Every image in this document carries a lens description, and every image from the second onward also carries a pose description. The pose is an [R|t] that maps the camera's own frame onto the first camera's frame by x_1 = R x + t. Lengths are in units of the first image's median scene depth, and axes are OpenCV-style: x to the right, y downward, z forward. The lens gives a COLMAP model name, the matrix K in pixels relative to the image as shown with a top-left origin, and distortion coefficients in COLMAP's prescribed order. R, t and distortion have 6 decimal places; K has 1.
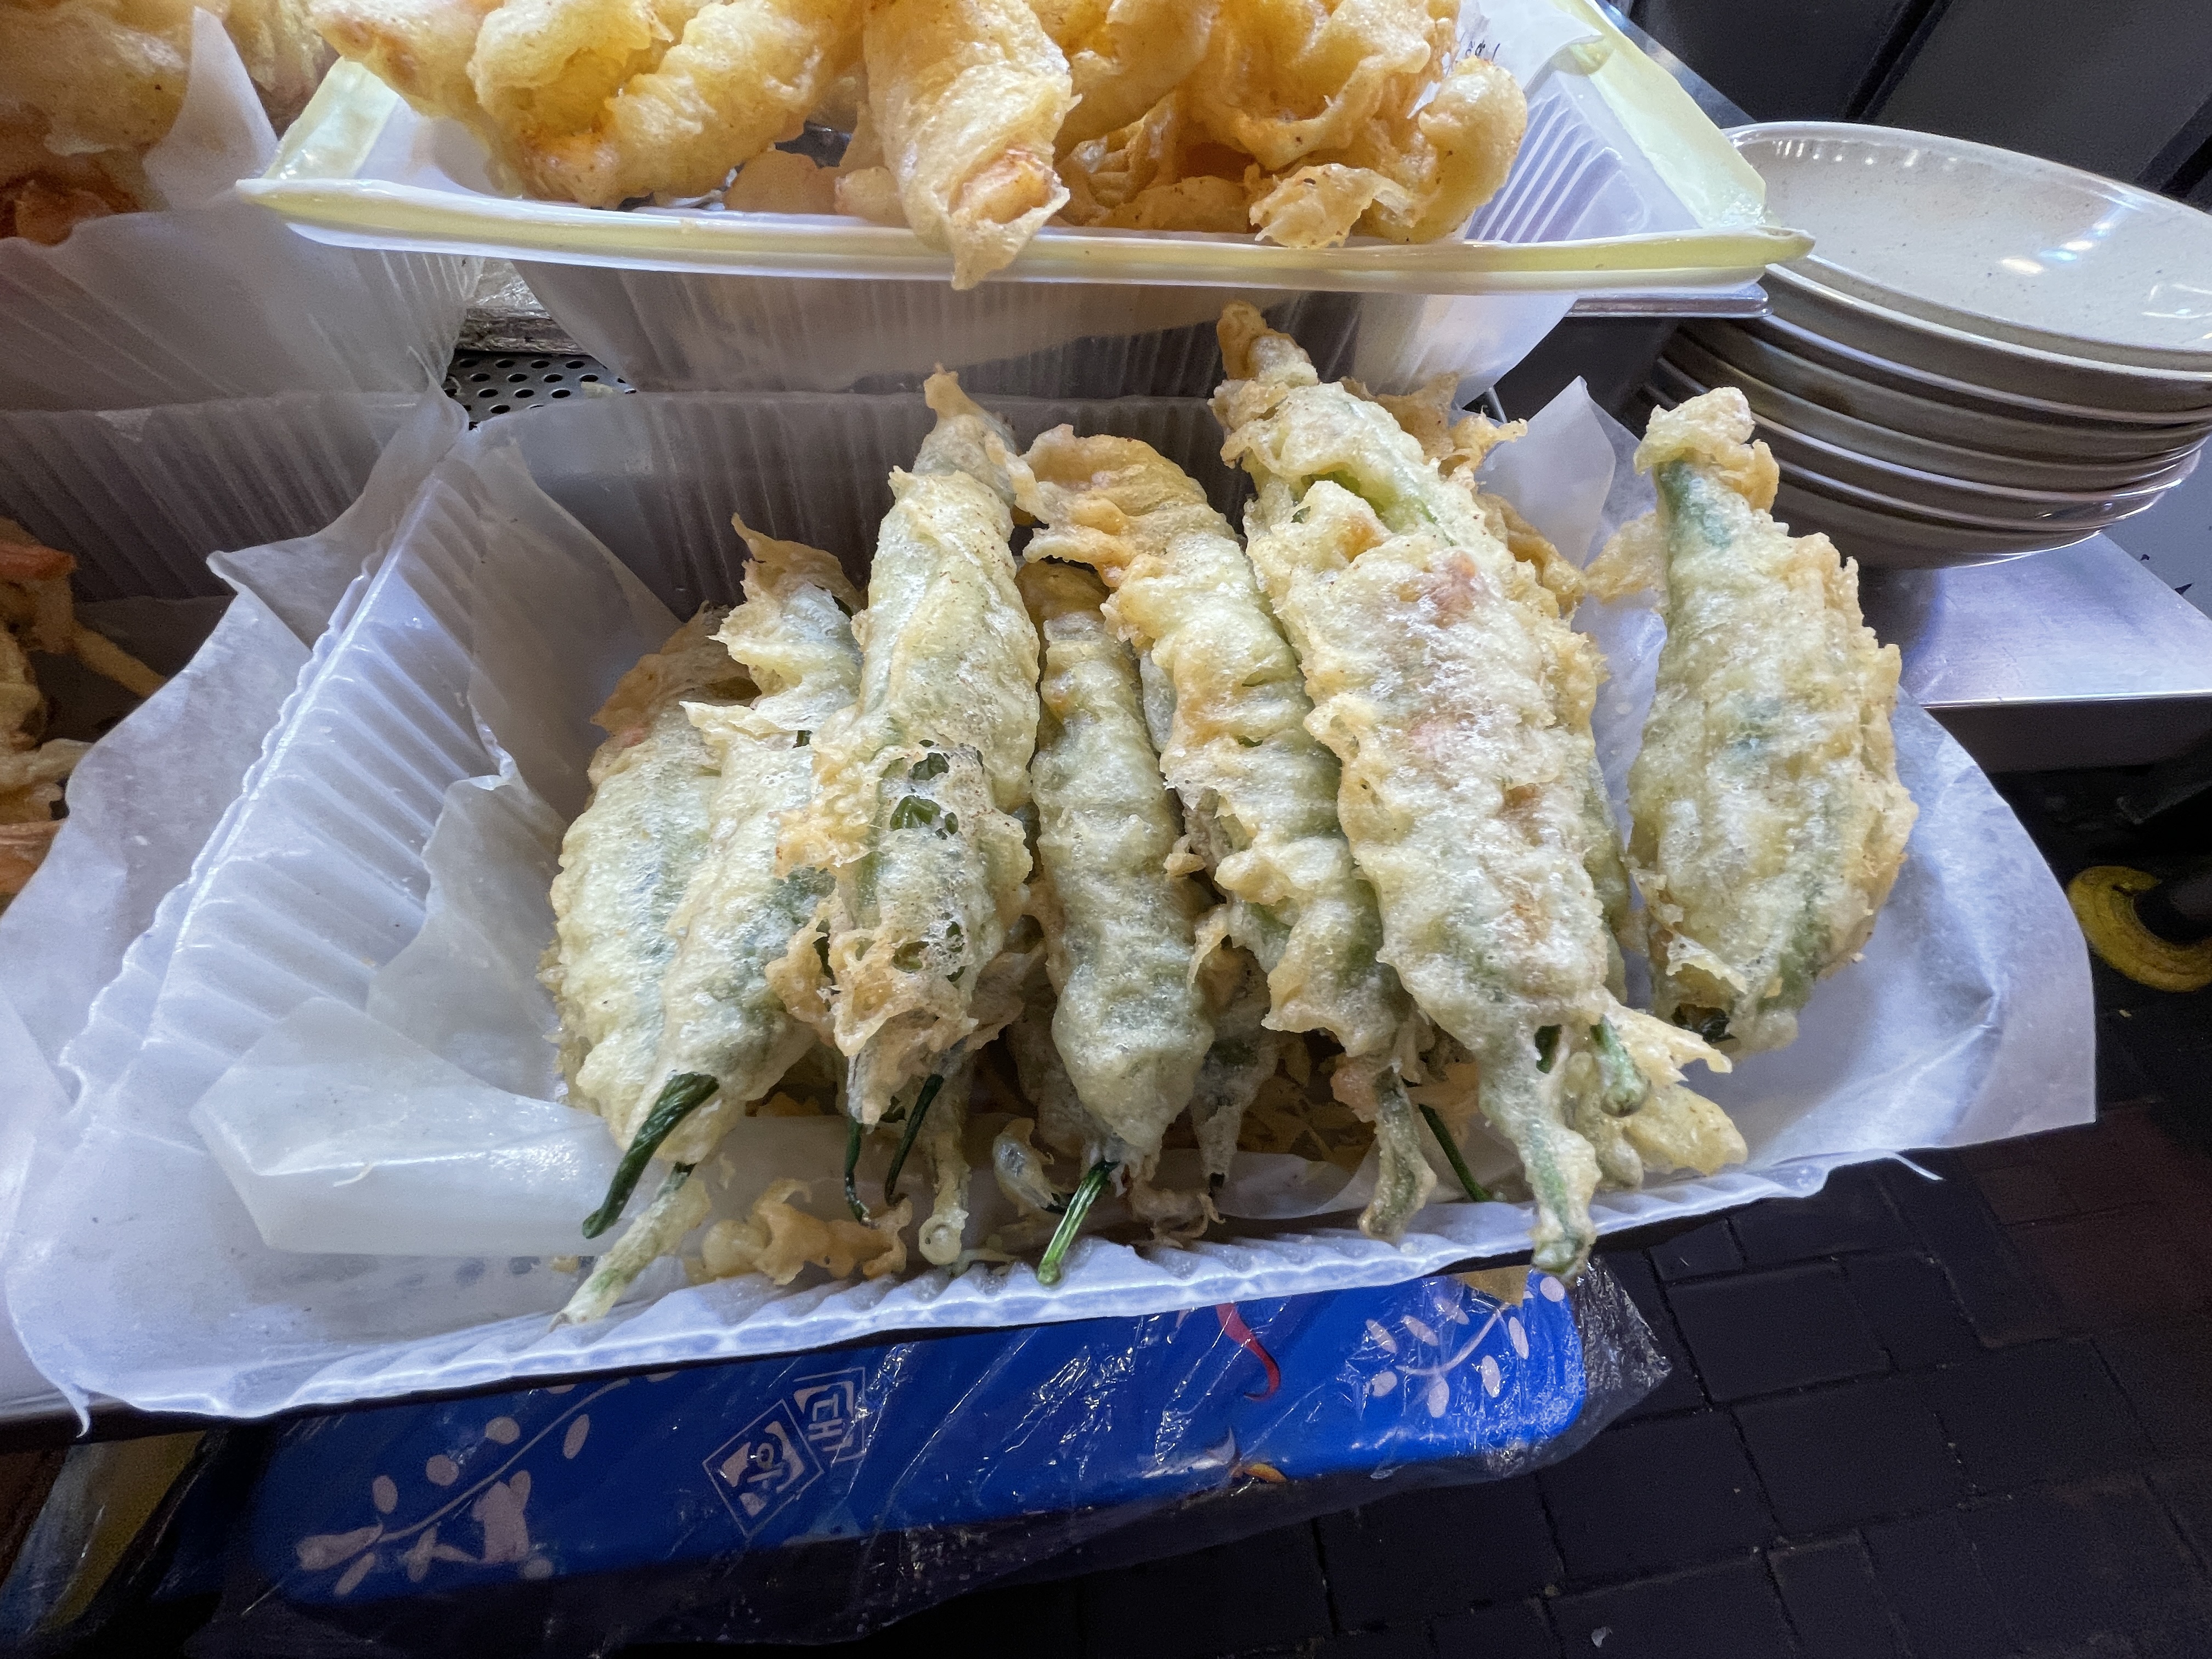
lens RADIAL K [[889.6, 0, 1107.3], [0, 889.6, 825.4], [0, 0, 1]] dist [-0.001078, 0.000018]
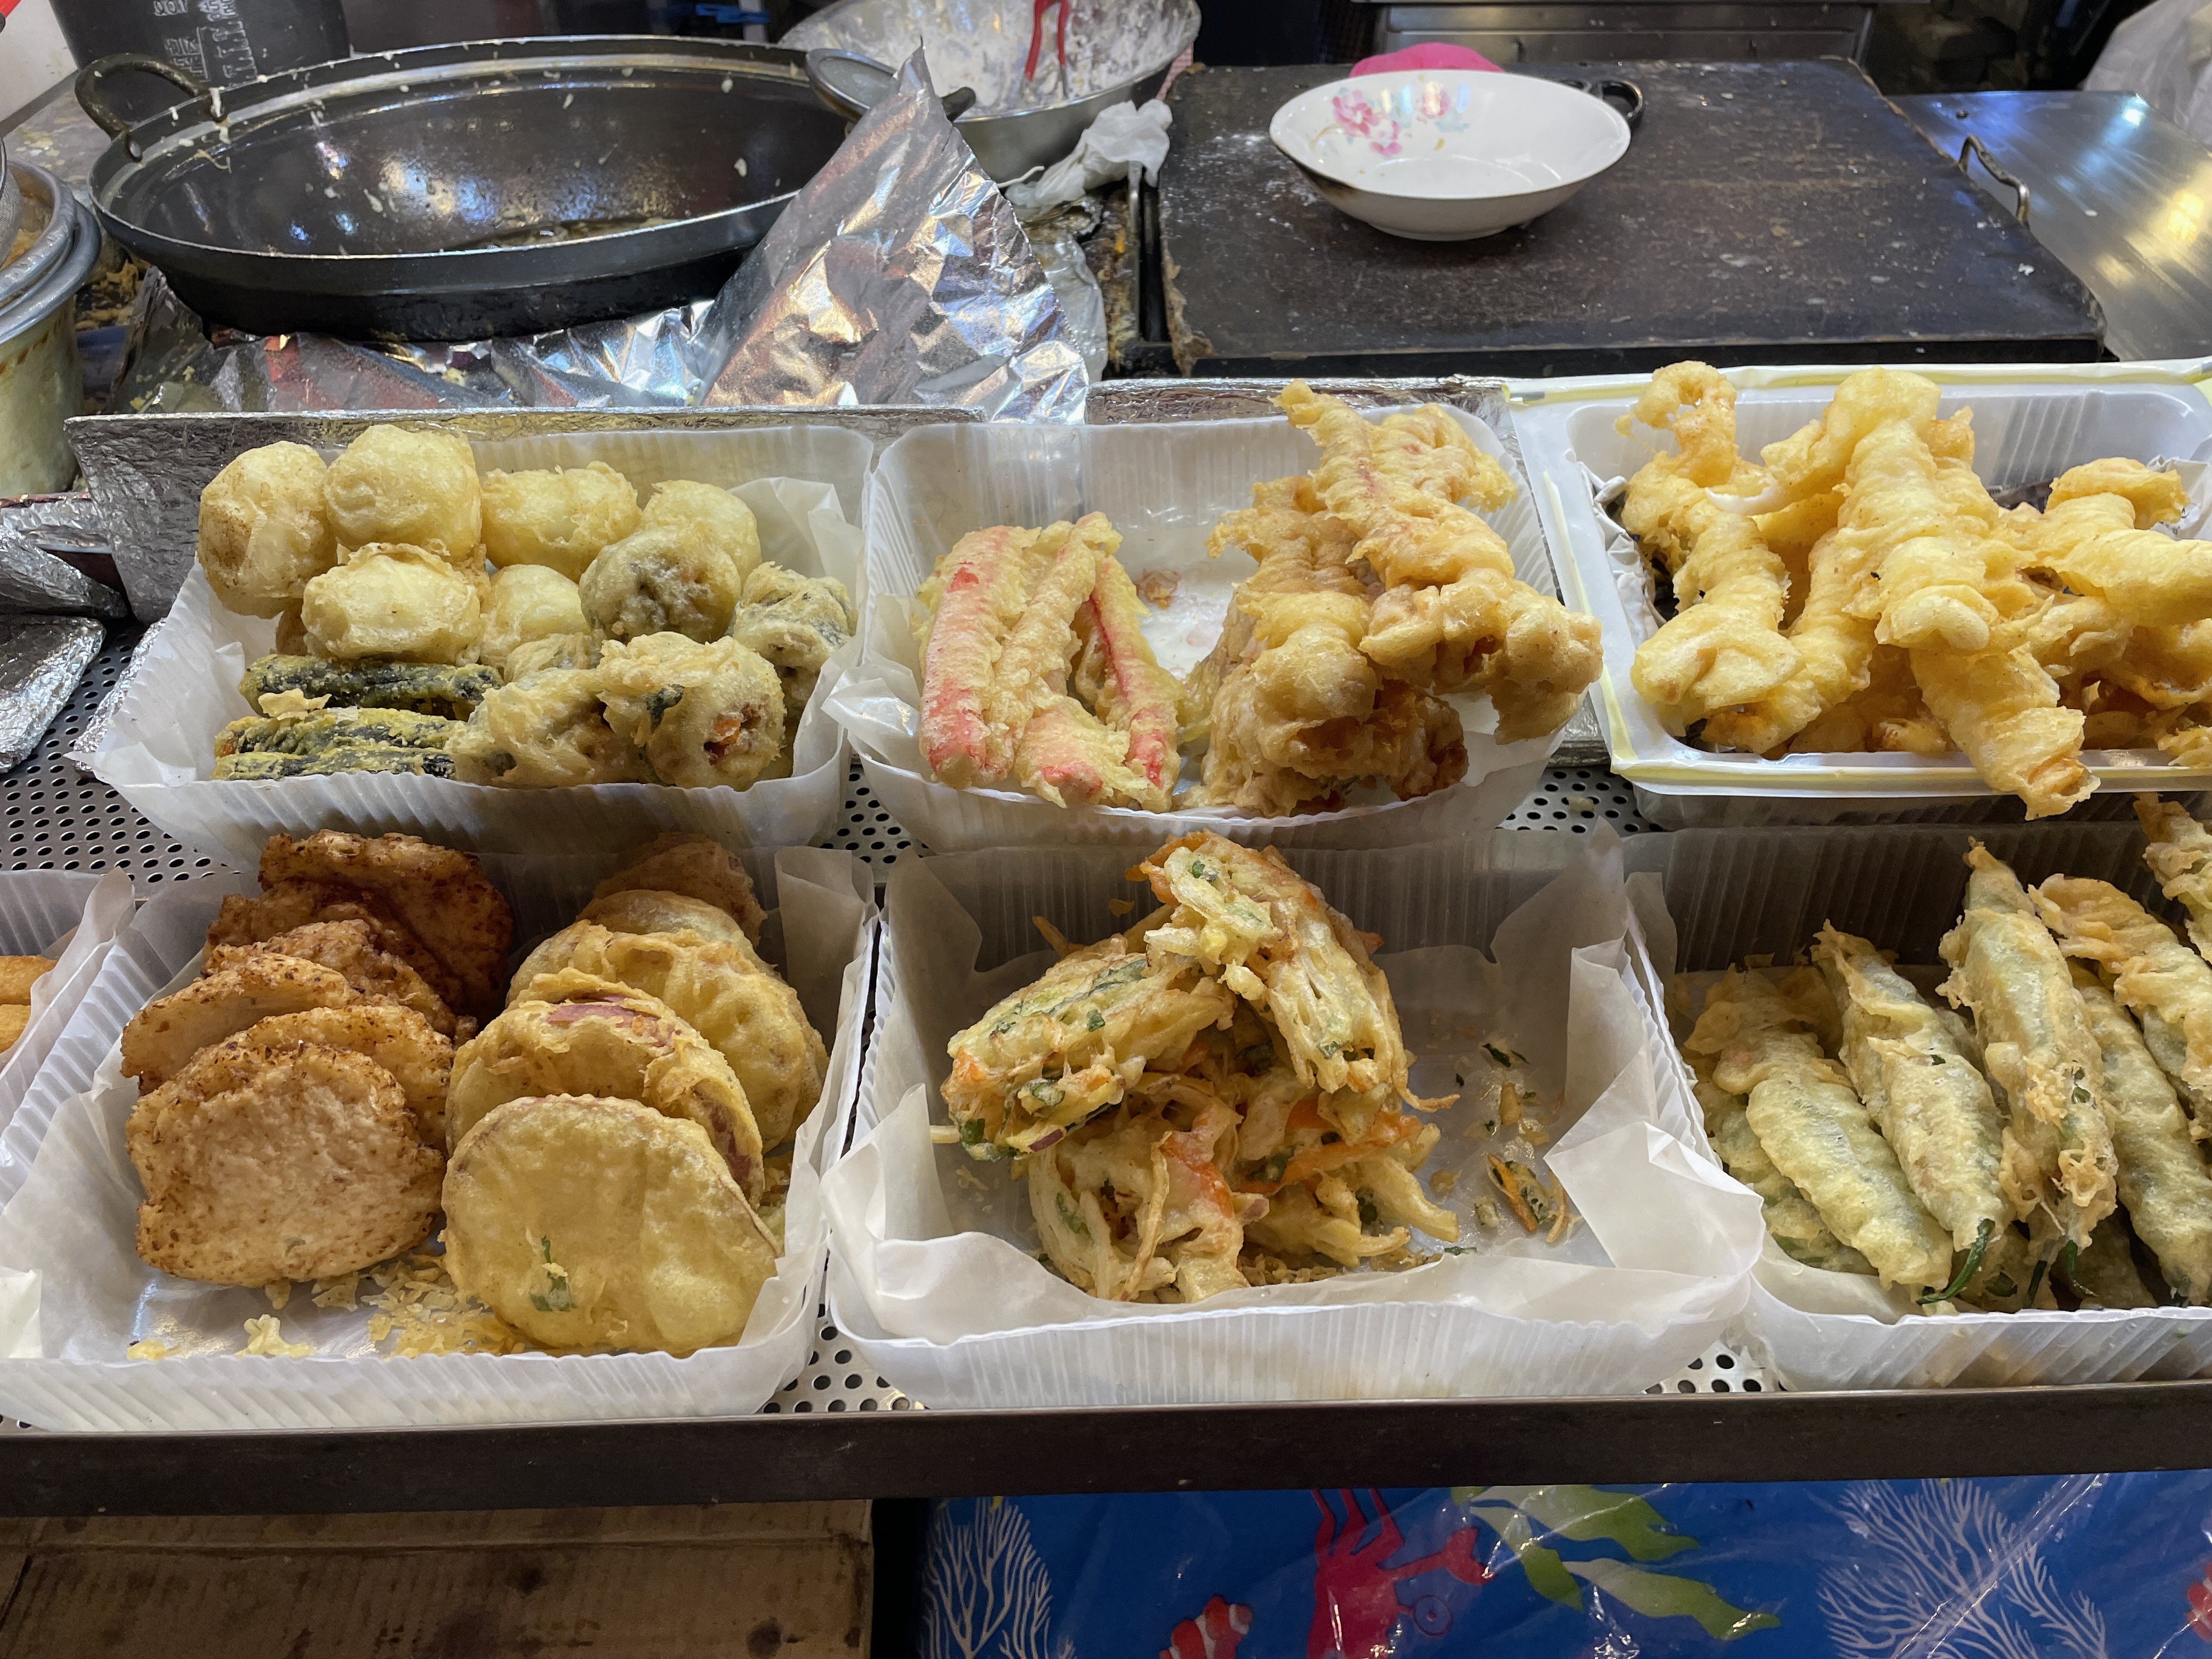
lens RADIAL K [[1688.0, 0, 1108.5], [0, 1688.0, 834.5], [0, 0, 1]] dist [0.031719, -0.028140]
pose [[0.989469, -0.001015, -0.144739, -1.488120], [-0.034467, 0.969557, -0.242426, 0.342575], [0.140579, 0.244862, 0.959312, -2.564064]]
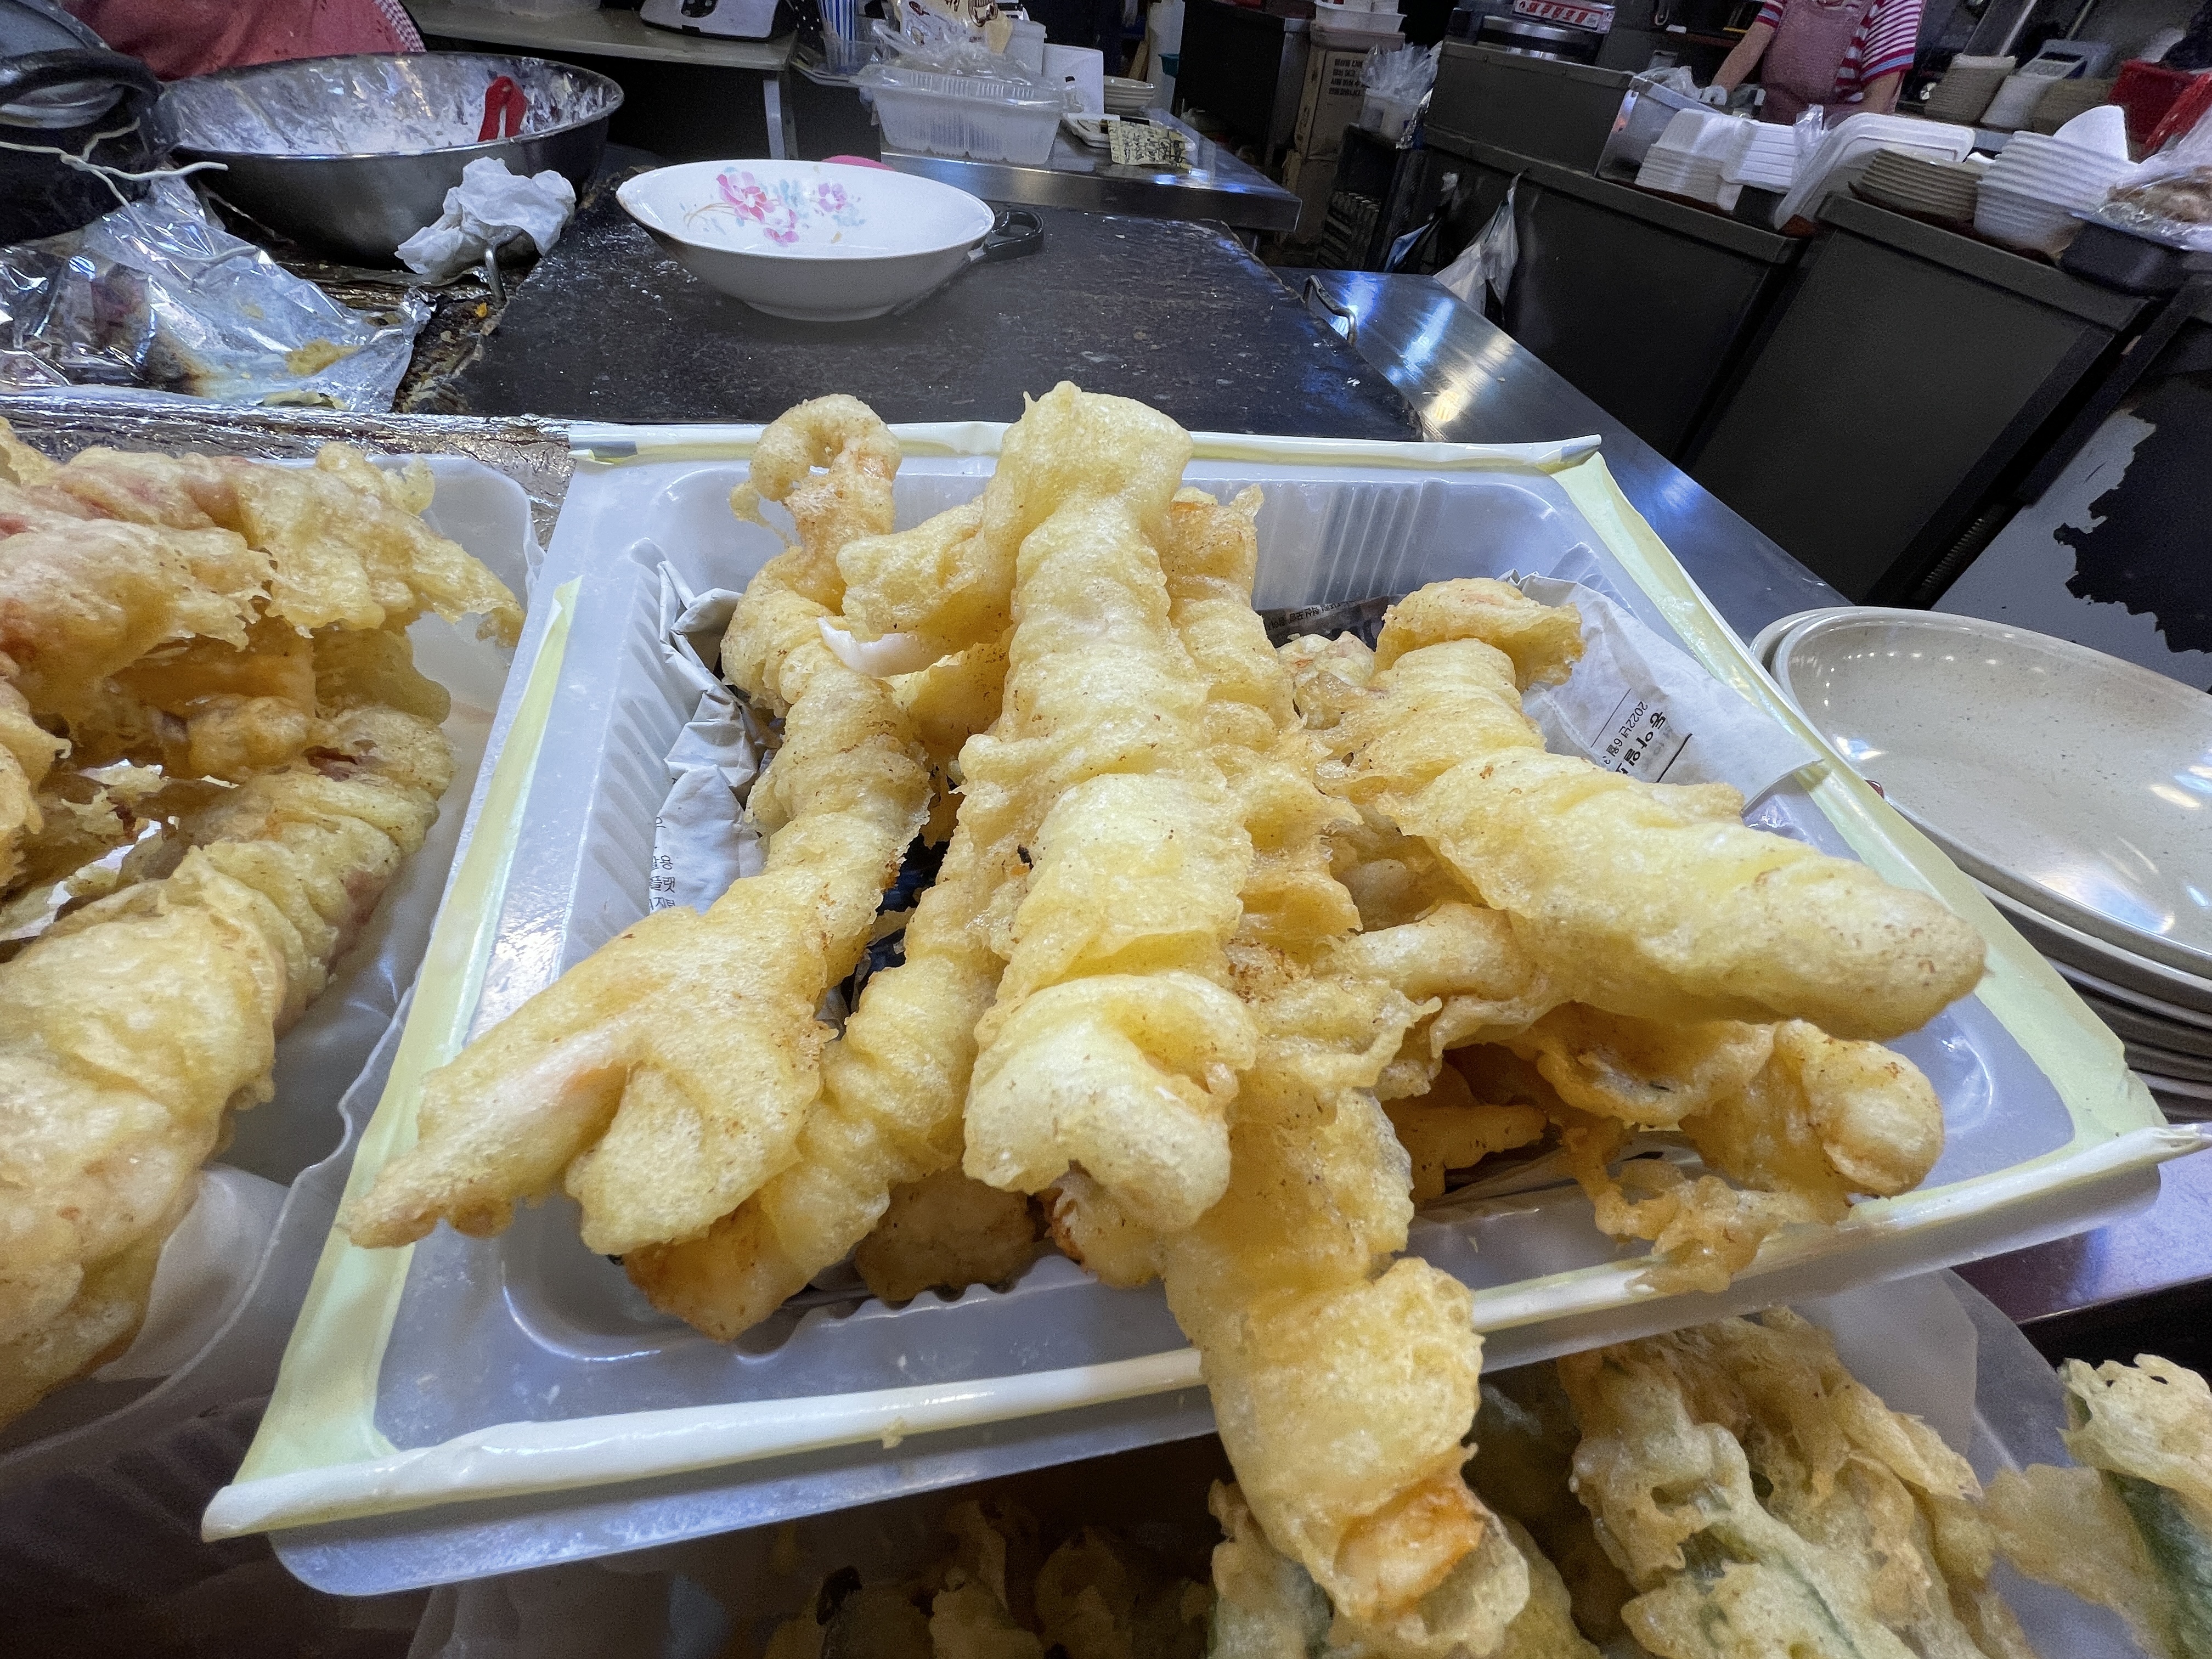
lens RADIAL K [[889.6, 0, 1101.4], [0, 889.6, 823.6], [0, 0, 1]] dist [-0.001078, 0.000018]
pose [[0.997157, -0.031923, 0.068254, -0.352426], [0.042329, 0.986704, -0.156921, -1.057758], [-0.062337, 0.159364, 0.985250, 0.251427]]
